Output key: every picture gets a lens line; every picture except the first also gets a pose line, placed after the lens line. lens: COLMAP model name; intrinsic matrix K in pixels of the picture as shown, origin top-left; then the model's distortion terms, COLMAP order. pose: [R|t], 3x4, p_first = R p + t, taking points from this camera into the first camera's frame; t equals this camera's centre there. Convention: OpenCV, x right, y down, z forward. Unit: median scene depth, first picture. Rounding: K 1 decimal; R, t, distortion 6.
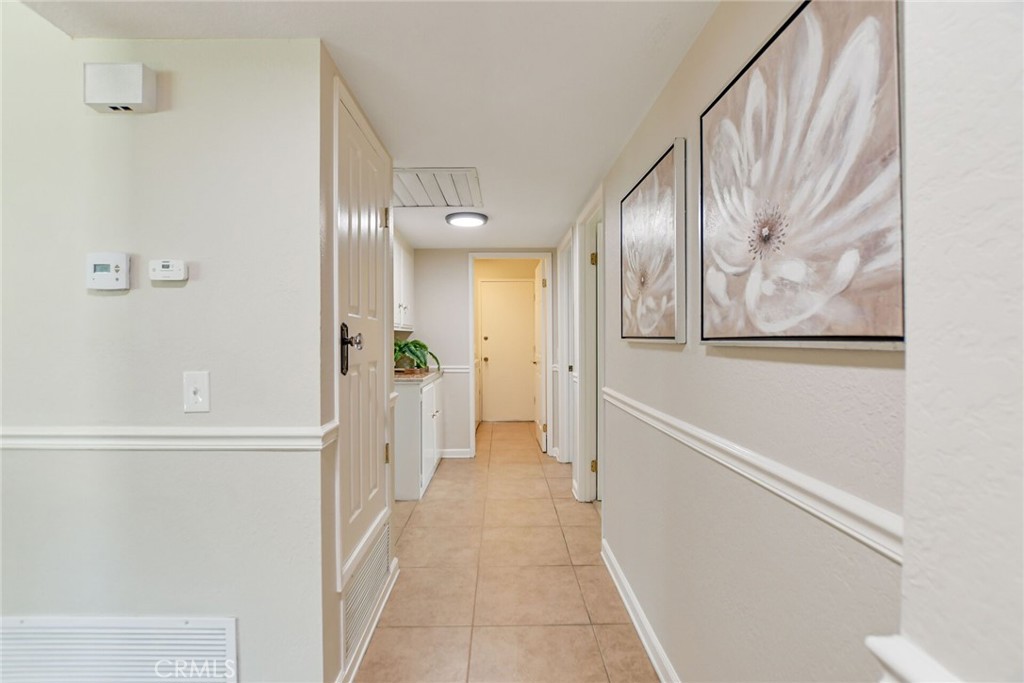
lens RADIAL K [[458.9, 0, 510.6], [0, 458.9, 339.7], [0, 0, 1]] dist [-0.020573, 0.000582]
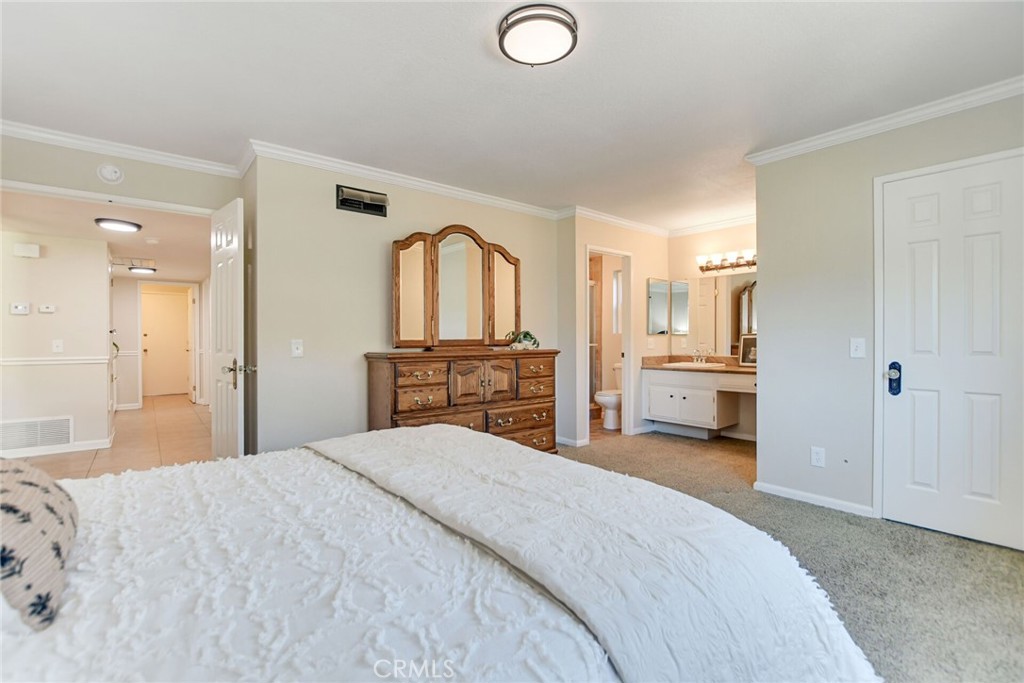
lens RADIAL K [[458.9, 0, 501.0], [0, 458.9, 340.6], [0, 0, 1]] dist [-0.020573, 0.000582]
pose [[0.800805, 0.001719, 0.598923, -0.021951], [-0.001122, 0.999998, -0.001370, 0.021205], [-0.598925, 0.000425, 0.800805, -1.008559]]
